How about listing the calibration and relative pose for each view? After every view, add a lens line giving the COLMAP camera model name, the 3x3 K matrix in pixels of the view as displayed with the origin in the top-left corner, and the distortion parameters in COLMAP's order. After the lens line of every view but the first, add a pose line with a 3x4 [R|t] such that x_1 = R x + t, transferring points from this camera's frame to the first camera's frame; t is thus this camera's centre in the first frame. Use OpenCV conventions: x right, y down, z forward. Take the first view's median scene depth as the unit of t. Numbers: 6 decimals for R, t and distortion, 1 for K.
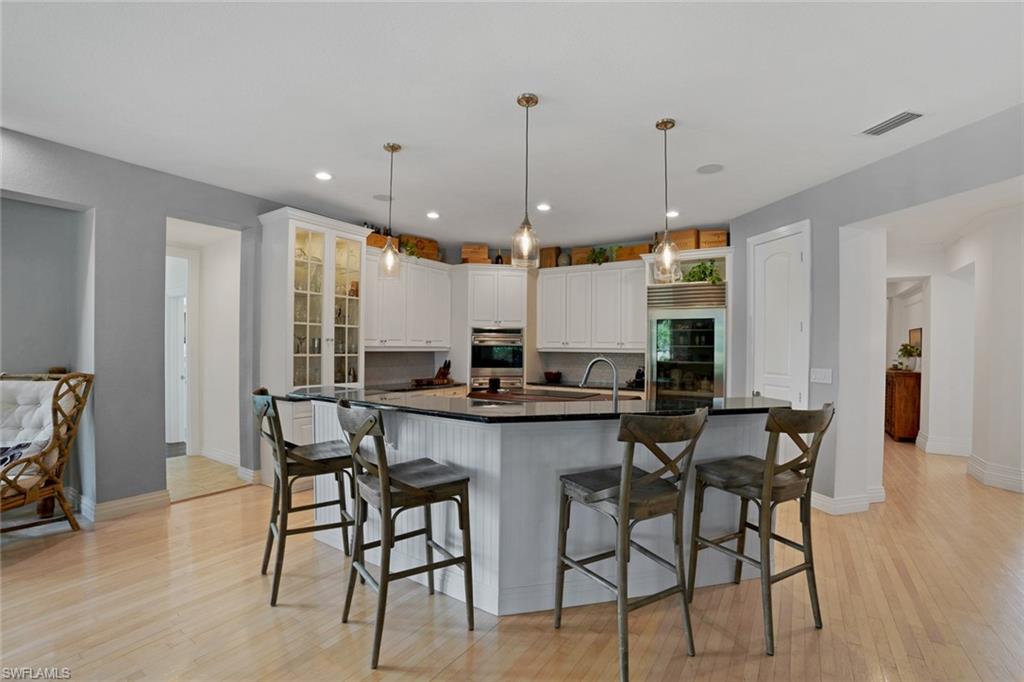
lens RADIAL K [[453.0, 0, 512.0], [0, 453.0, 347.1], [0, 0, 1]] dist [0.002357, 0.000339]
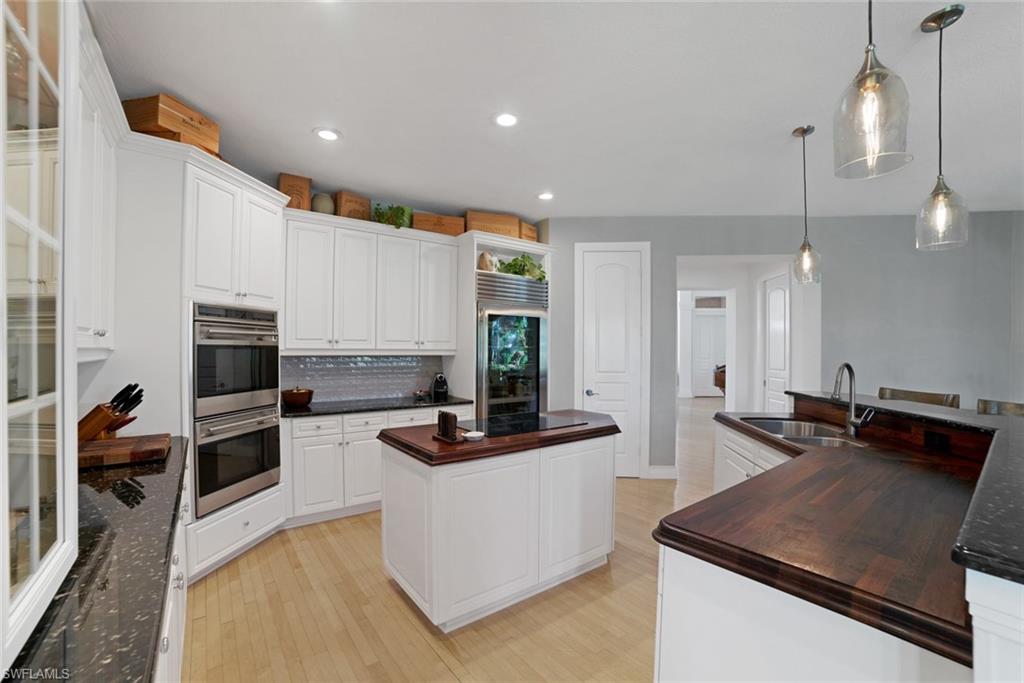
lens RADIAL K [[453.0, 0, 512.0], [0, 453.0, 347.6], [0, 0, 1]] dist [0.002357, 0.000339]
pose [[0.364253, -0.005312, 0.931285, -0.389038], [-0.004206, 0.999964, 0.007349, -0.005896], [-0.931290, -0.006594, 0.364218, 0.589748]]
